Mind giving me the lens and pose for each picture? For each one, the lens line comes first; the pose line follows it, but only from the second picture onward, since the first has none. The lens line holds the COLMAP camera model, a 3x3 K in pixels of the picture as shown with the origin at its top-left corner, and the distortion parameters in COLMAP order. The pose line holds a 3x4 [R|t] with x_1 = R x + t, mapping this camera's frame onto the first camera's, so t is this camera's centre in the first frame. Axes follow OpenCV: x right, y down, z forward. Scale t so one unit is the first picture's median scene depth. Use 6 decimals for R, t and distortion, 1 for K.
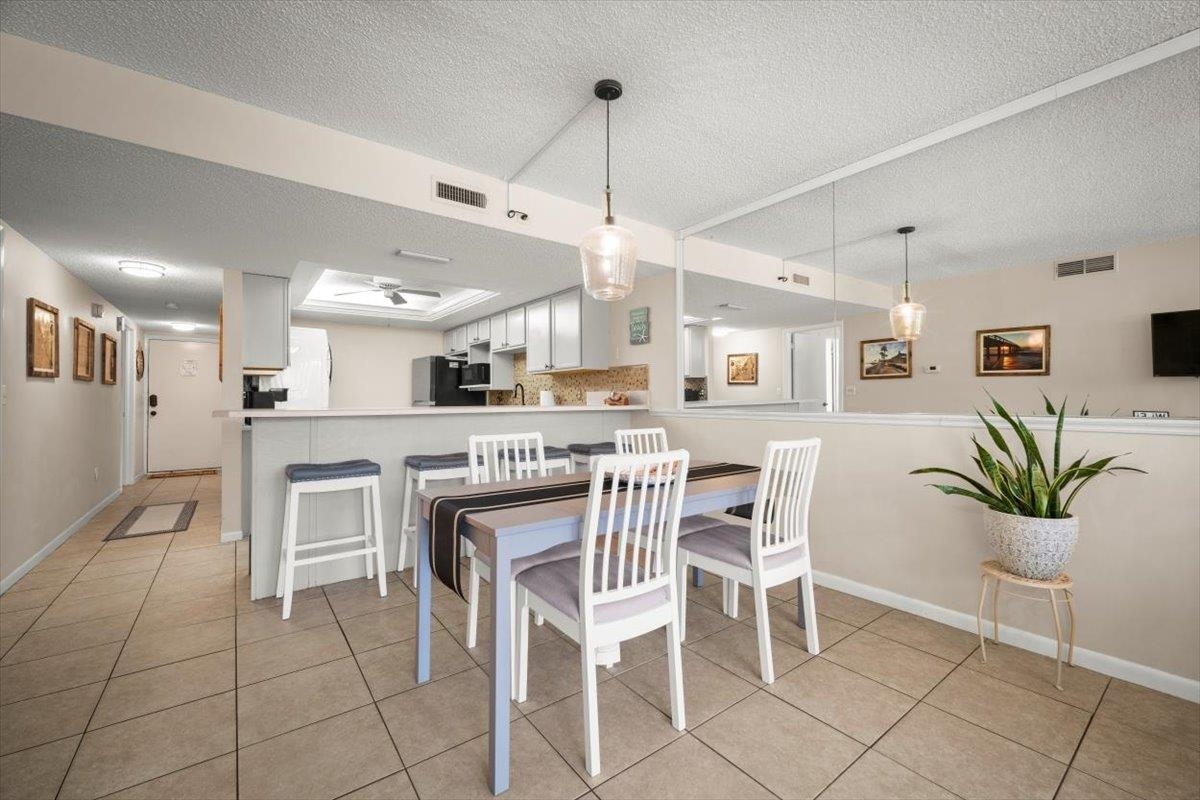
lens RADIAL K [[487.7, 0, 601.3], [0, 487.7, 396.3], [0, 0, 1]] dist [-0.000692, -0.000046]
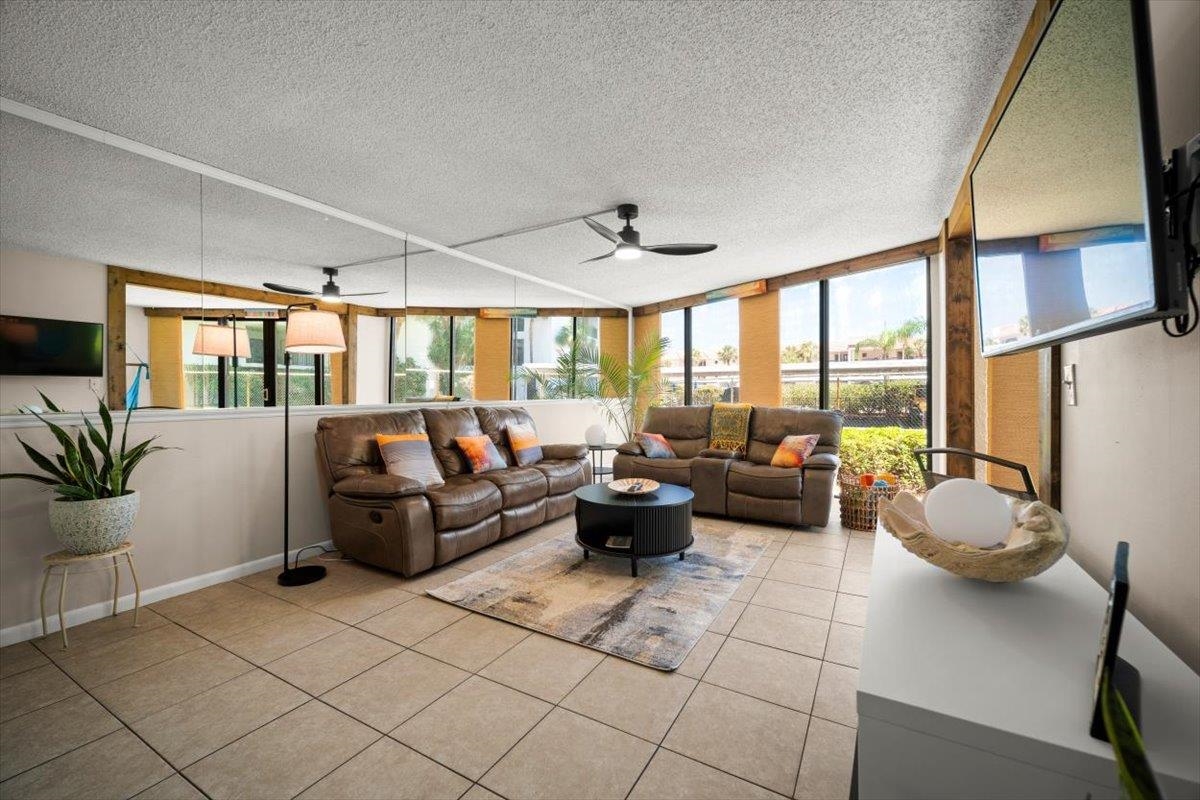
lens RADIAL K [[487.7, 0, 601.1], [0, 487.7, 394.1], [0, 0, 1]] dist [-0.000692, -0.000046]
pose [[-0.394034, 0.000888, 0.919095, -0.658135], [0.002691, 0.999996, 0.000188, 0.000865], [-0.919092, 0.002547, -0.394035, 0.373562]]
